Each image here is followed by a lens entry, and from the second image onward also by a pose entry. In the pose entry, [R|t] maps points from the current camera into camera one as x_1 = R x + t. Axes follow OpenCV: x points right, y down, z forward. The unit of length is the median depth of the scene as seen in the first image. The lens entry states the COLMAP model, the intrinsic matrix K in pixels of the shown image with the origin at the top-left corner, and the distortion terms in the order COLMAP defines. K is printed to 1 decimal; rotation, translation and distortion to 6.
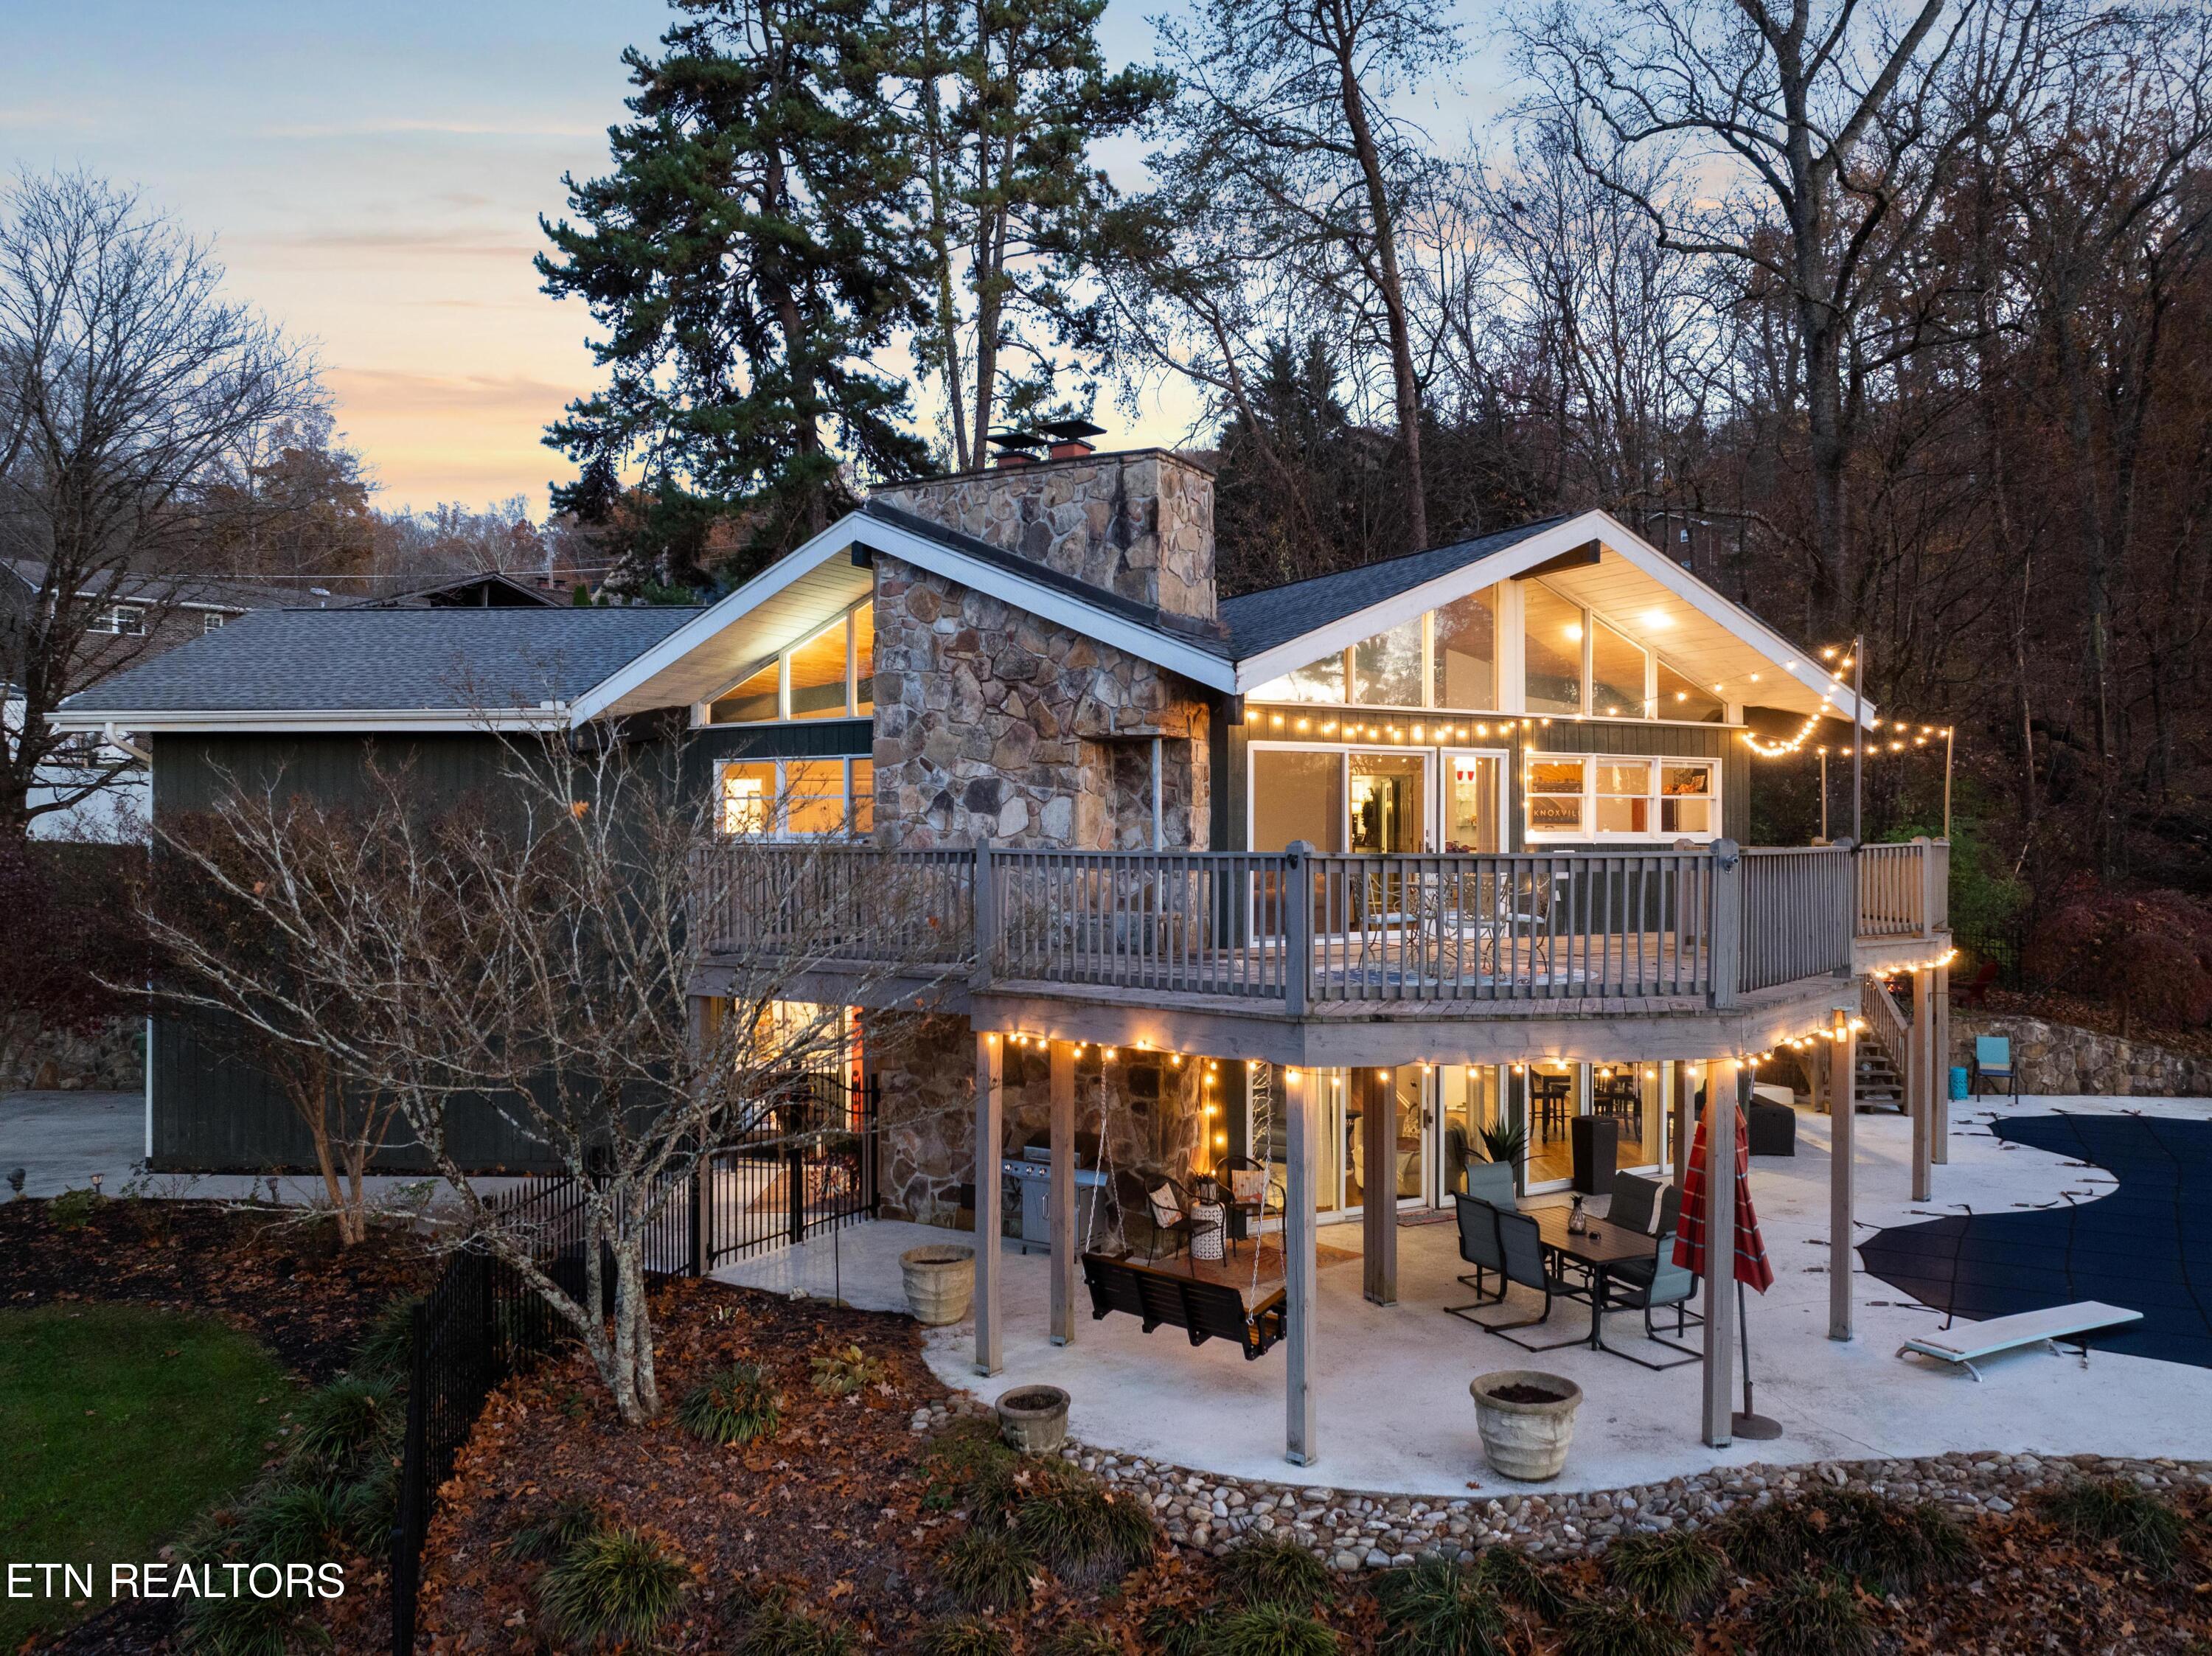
lens RADIAL K [[1550.0, 0, 1106.2], [0, 1550.0, 836.1], [0, 0, 1]] dist [-0.006333, -0.000540]
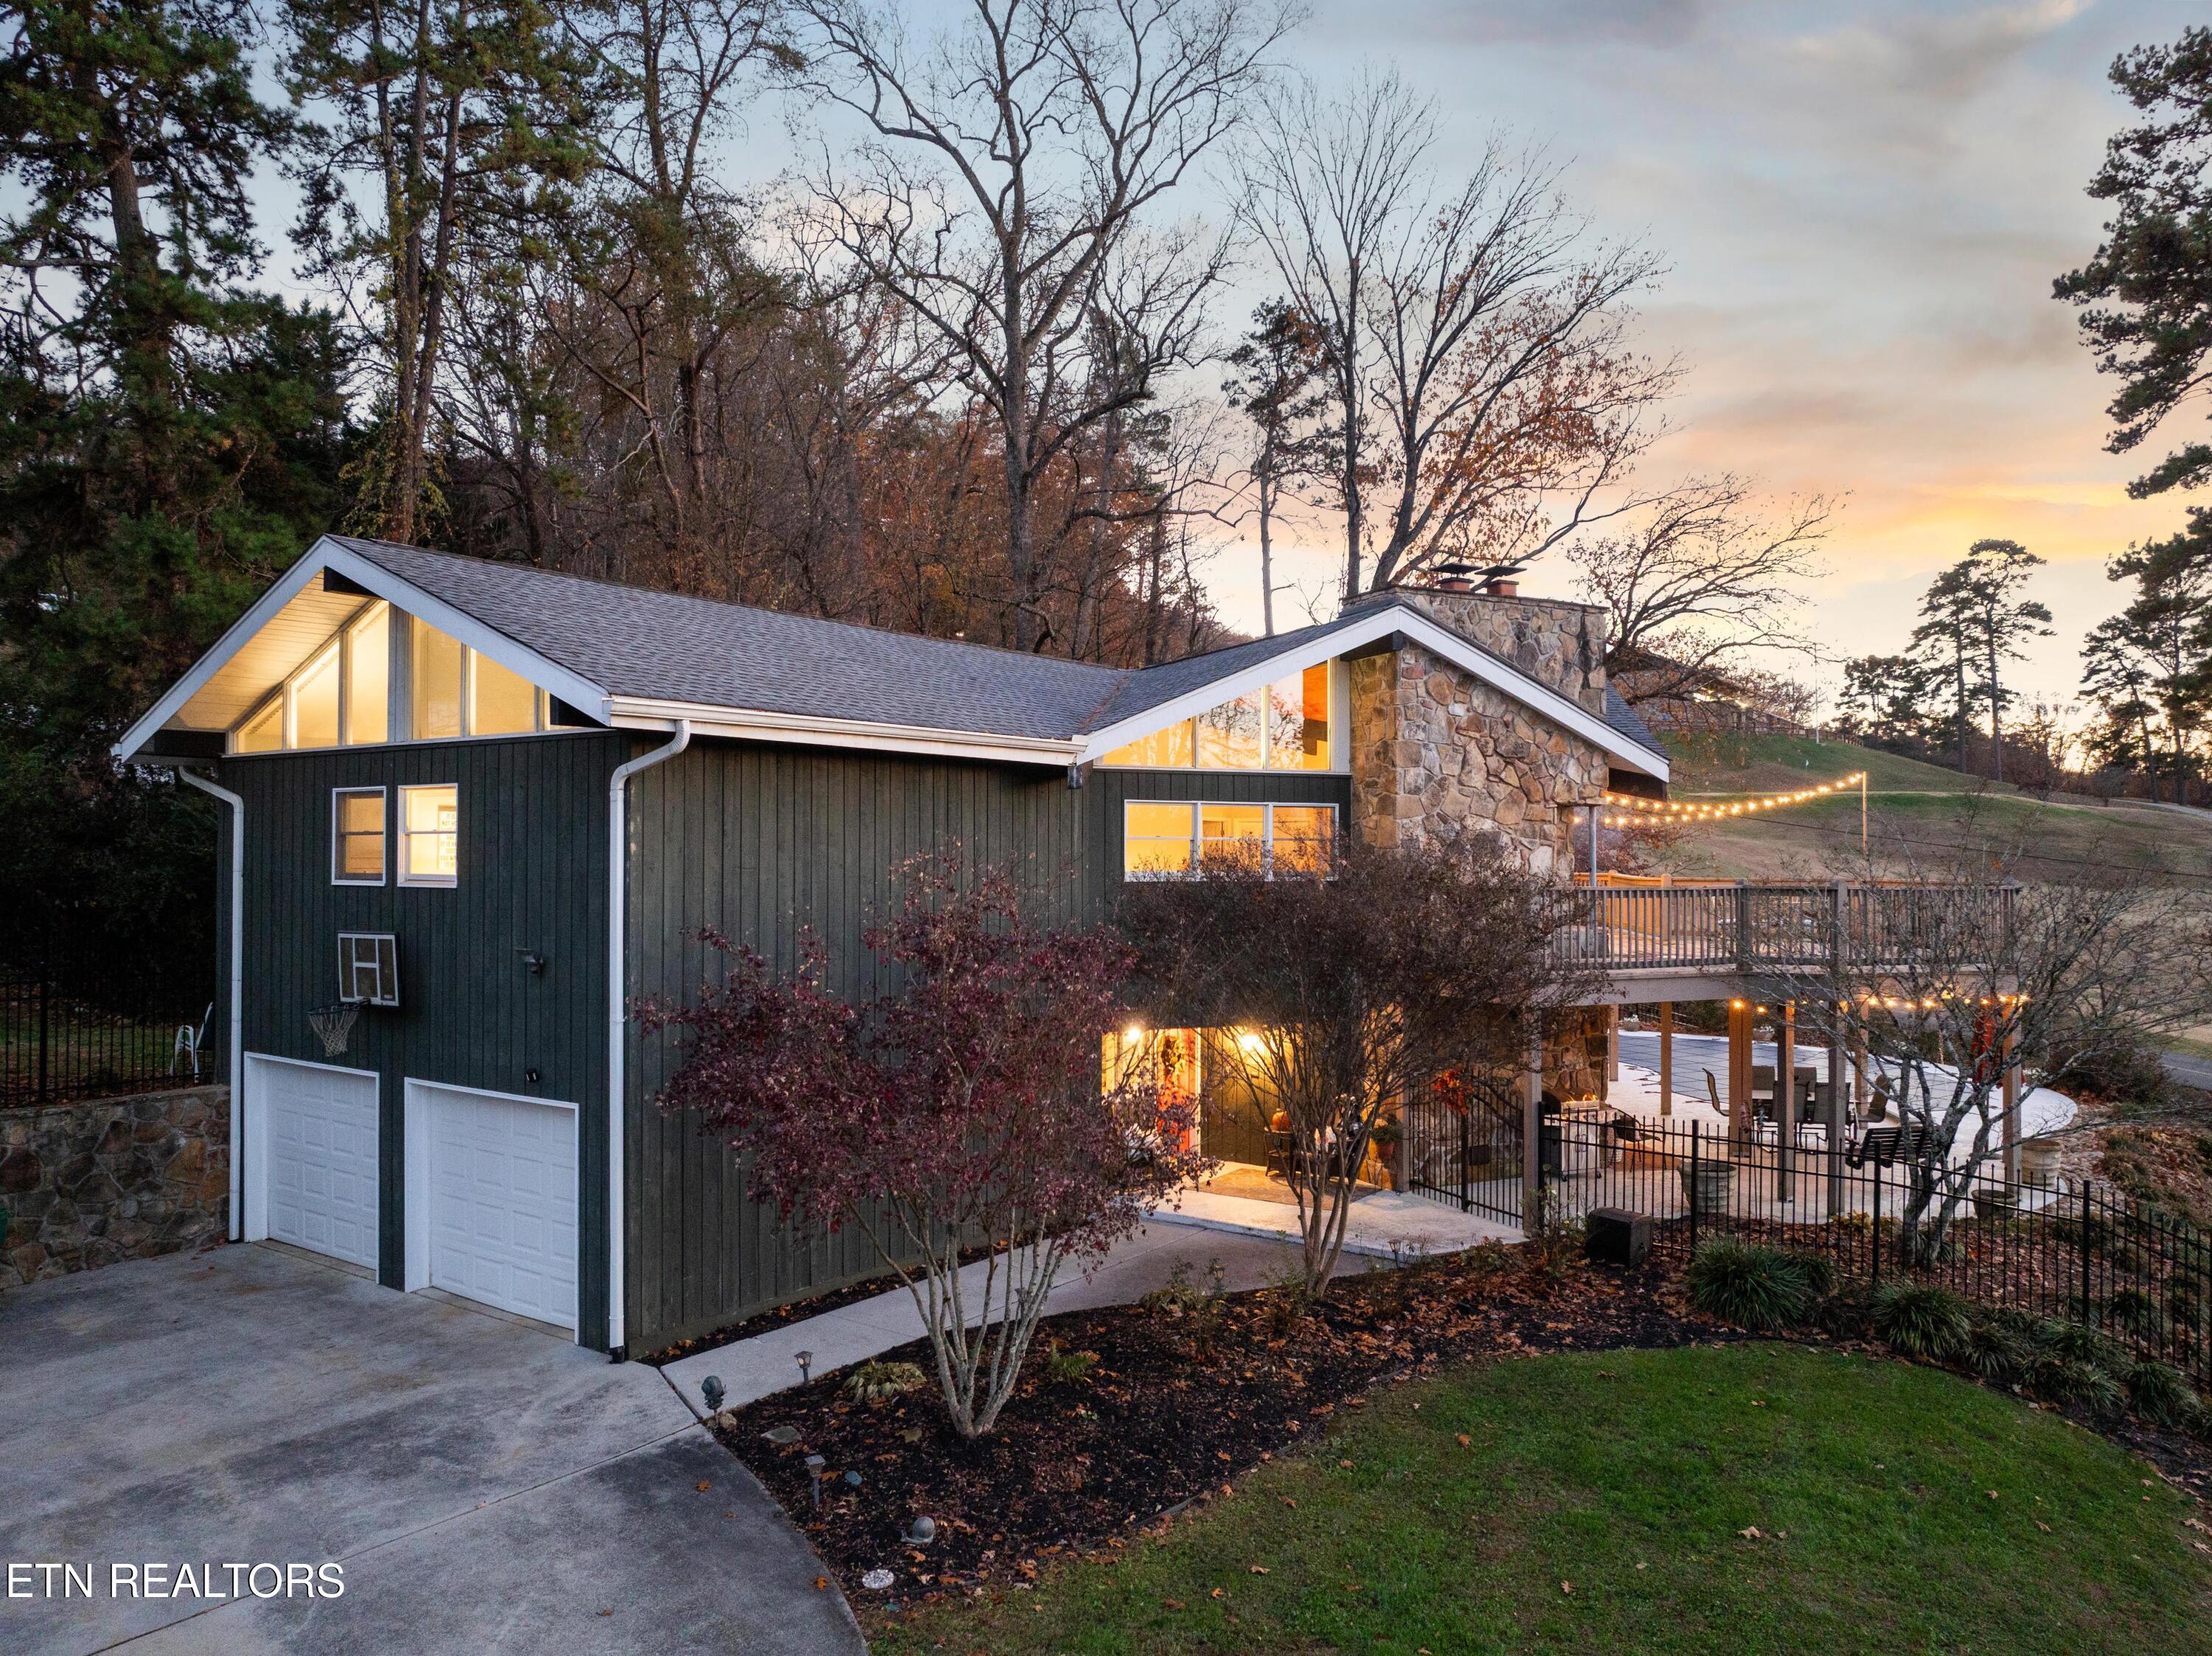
lens RADIAL K [[1550.0, 0, 1106.5], [0, 1550.0, 830.6], [0, 0, 1]] dist [-0.006333, -0.000540]
pose [[0.548387, 0.008650, 0.836180, -1.345704], [-0.005877, 0.999962, -0.006490, -0.027074], [-0.836204, -0.001355, 0.548417, 0.556251]]
